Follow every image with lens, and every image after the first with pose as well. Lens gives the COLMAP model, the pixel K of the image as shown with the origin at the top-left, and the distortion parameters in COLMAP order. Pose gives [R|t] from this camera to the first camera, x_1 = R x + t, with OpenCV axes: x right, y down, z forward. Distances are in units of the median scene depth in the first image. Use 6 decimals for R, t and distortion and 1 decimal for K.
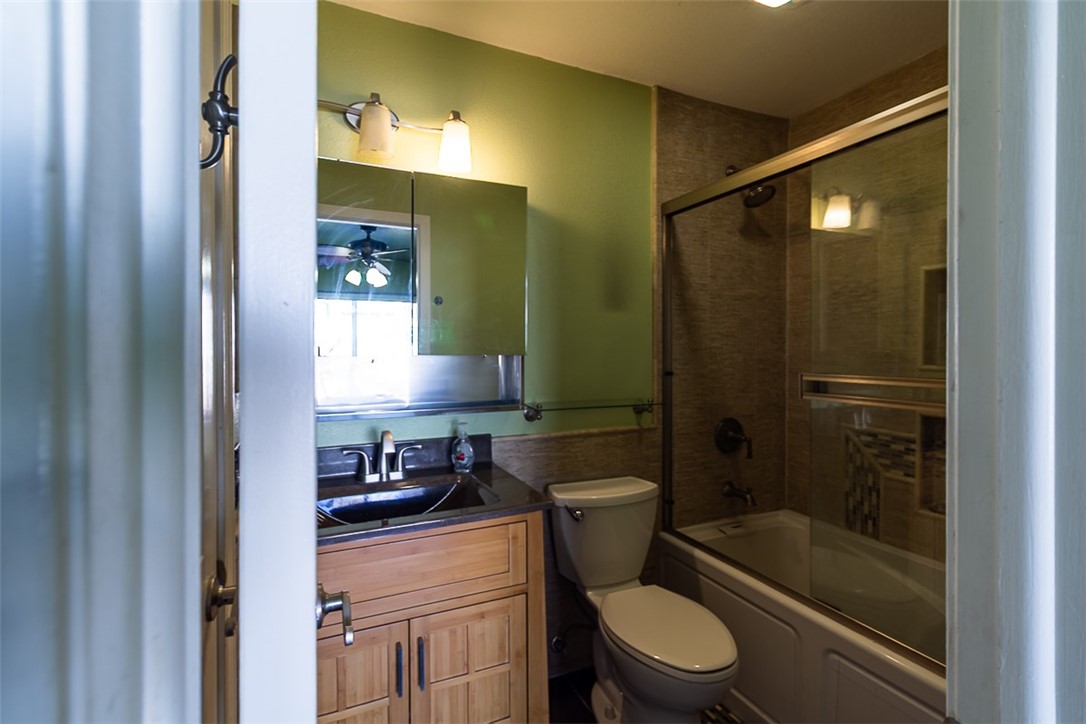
lens RADIAL K [[501.1, 0, 552.1], [0, 501.1, 359.5], [0, 0, 1]] dist [0.002788, 0.000500]
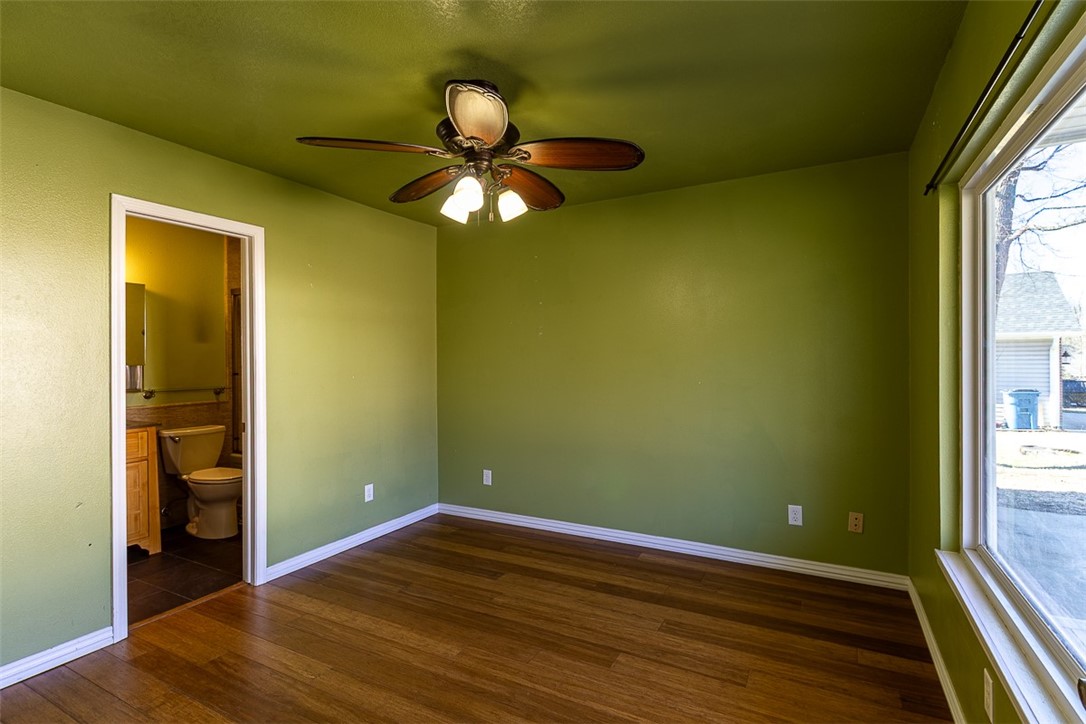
lens RADIAL K [[501.1, 0, 552.1], [0, 501.1, 359.5], [0, 0, 1]] dist [0.002788, 0.000500]
pose [[0.796834, -0.006656, 0.604162, 0.031312], [0.014874, 0.999852, -0.008603, 0.007045], [-0.604015, 0.015841, 0.796815, -1.464577]]
